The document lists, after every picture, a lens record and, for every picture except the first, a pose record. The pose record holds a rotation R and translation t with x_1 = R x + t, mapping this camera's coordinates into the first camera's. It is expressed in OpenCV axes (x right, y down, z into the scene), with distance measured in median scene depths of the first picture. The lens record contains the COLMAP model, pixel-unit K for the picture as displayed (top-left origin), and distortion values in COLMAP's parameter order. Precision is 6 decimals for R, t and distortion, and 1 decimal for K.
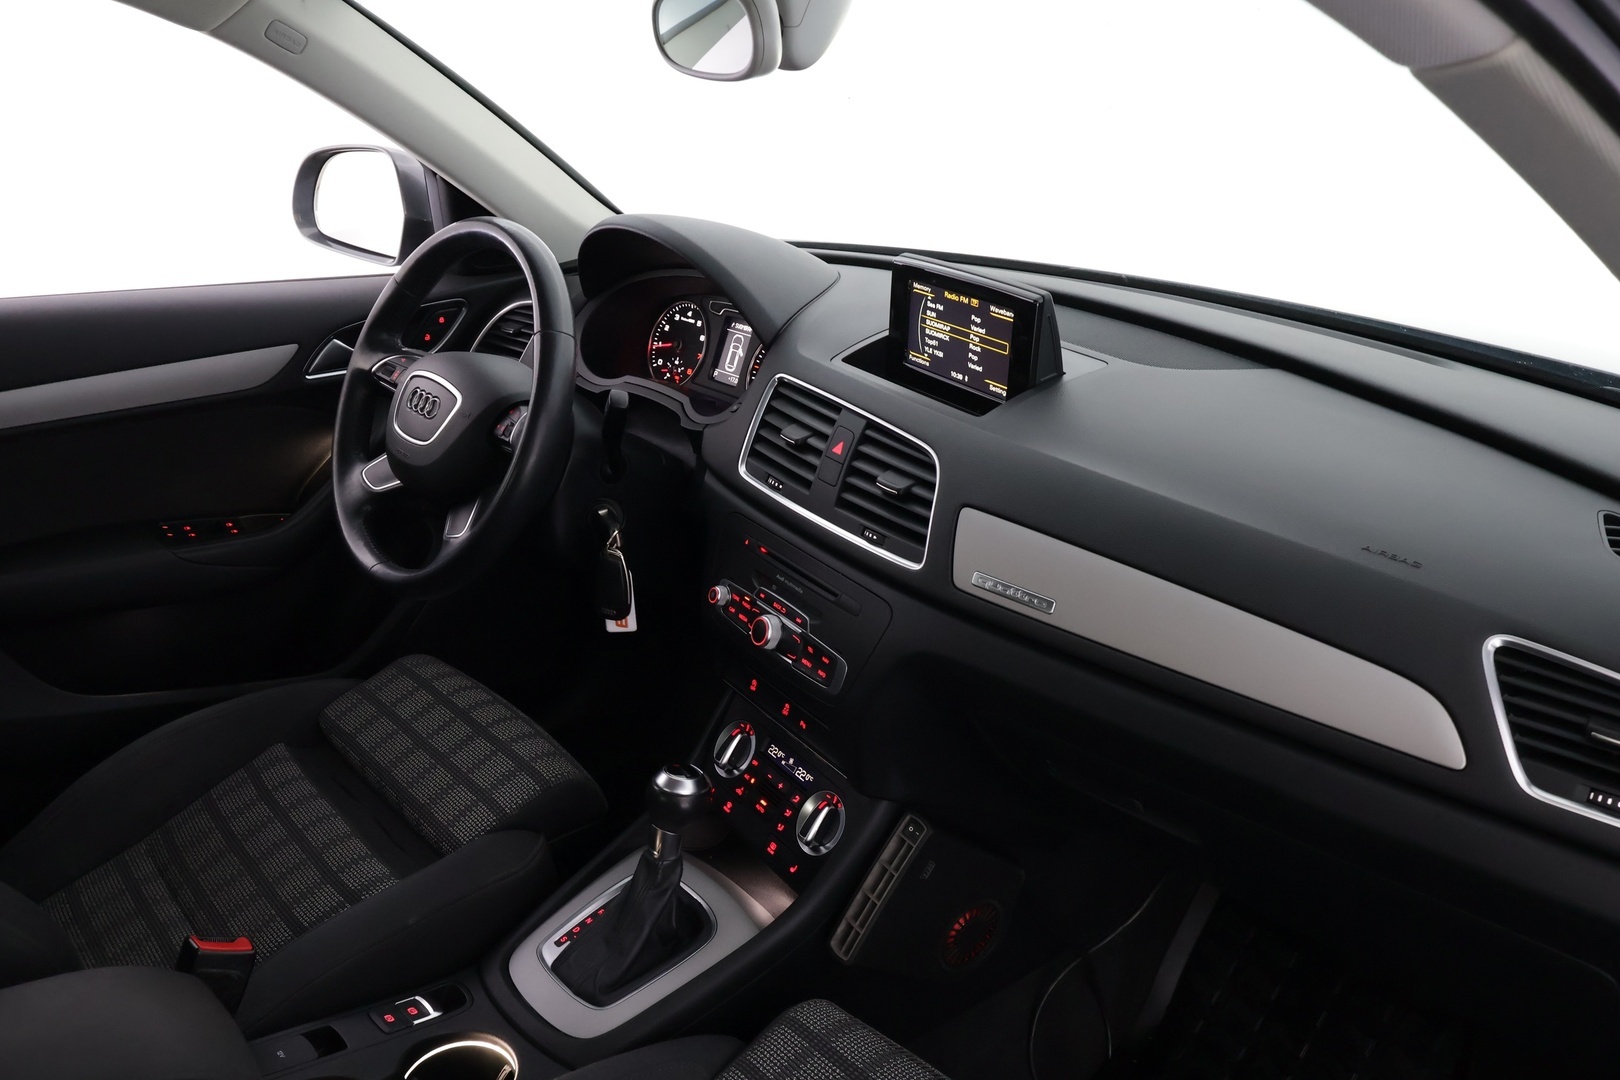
lens RADIAL K [[1249.7, 0, 818.2], [0, 1249.7, 535.4], [0, 0, 1]] dist [0.009718, -0.005891]
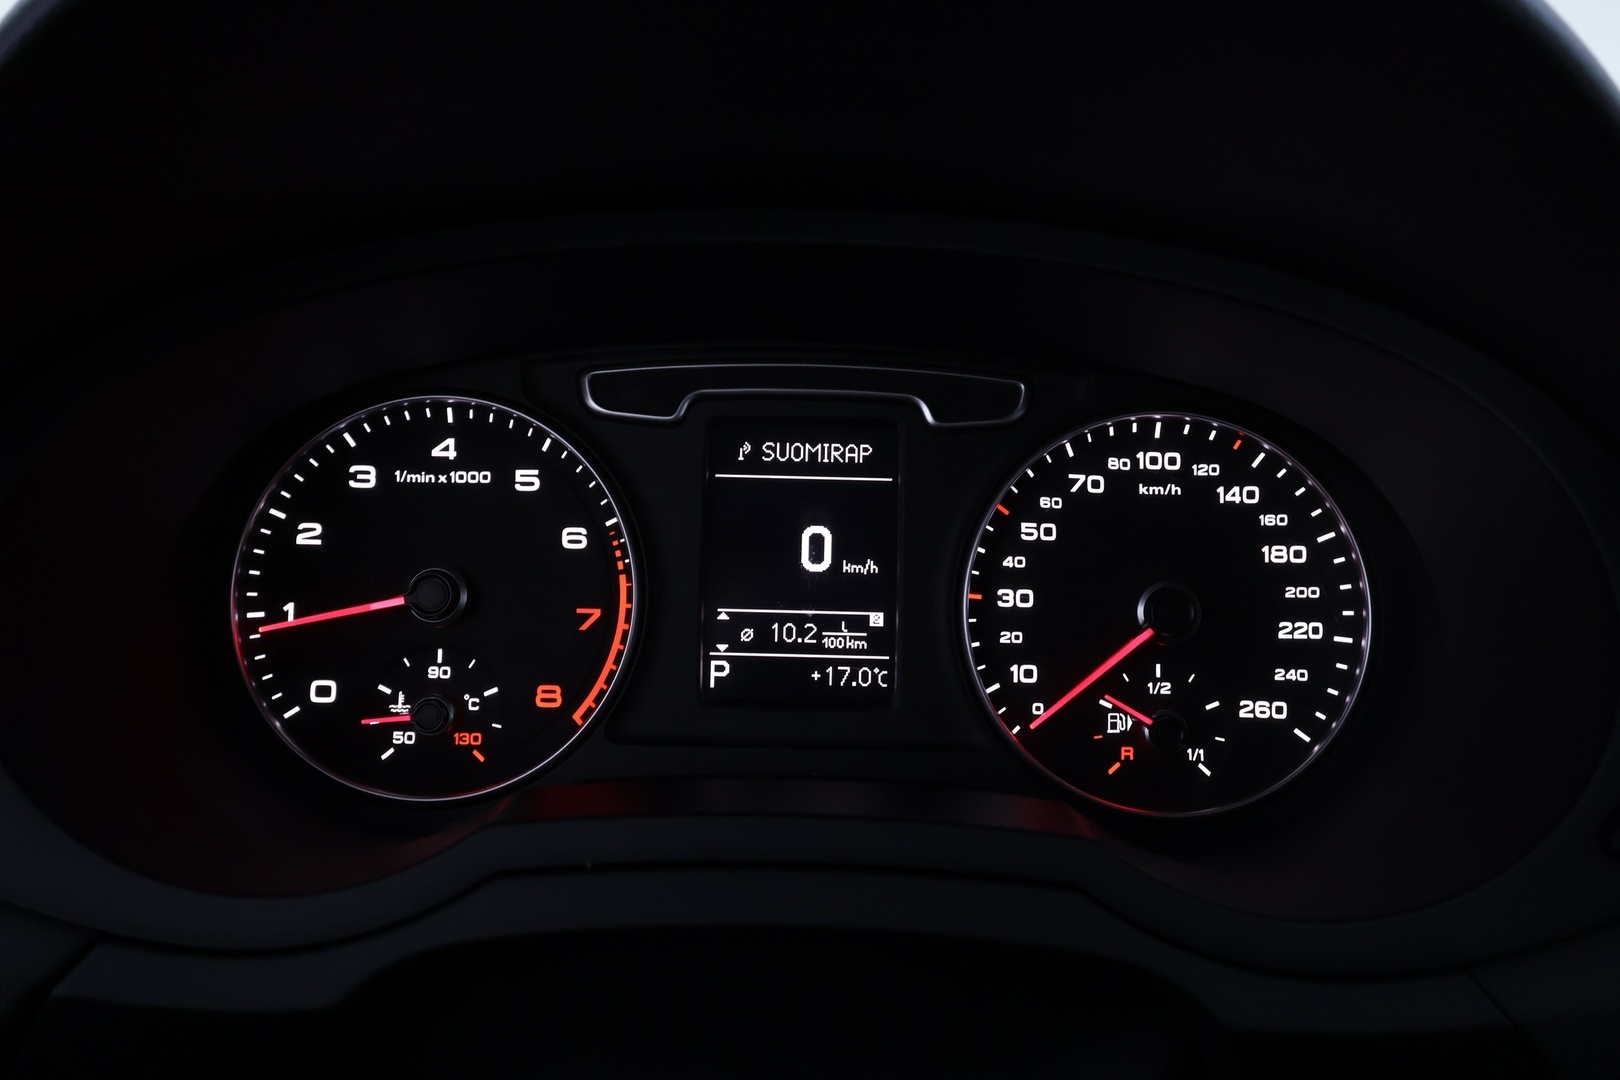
lens RADIAL K [[1249.7, 0, 814.0], [0, 1249.7, 539.2], [0, 0, 1]] dist [0.009718, -0.005891]
pose [[0.681411, -0.220930, 0.697760, -0.288260], [0.268758, 0.962282, 0.042224, -0.202621], [-0.680771, 0.158757, 0.715086, 1.053224]]
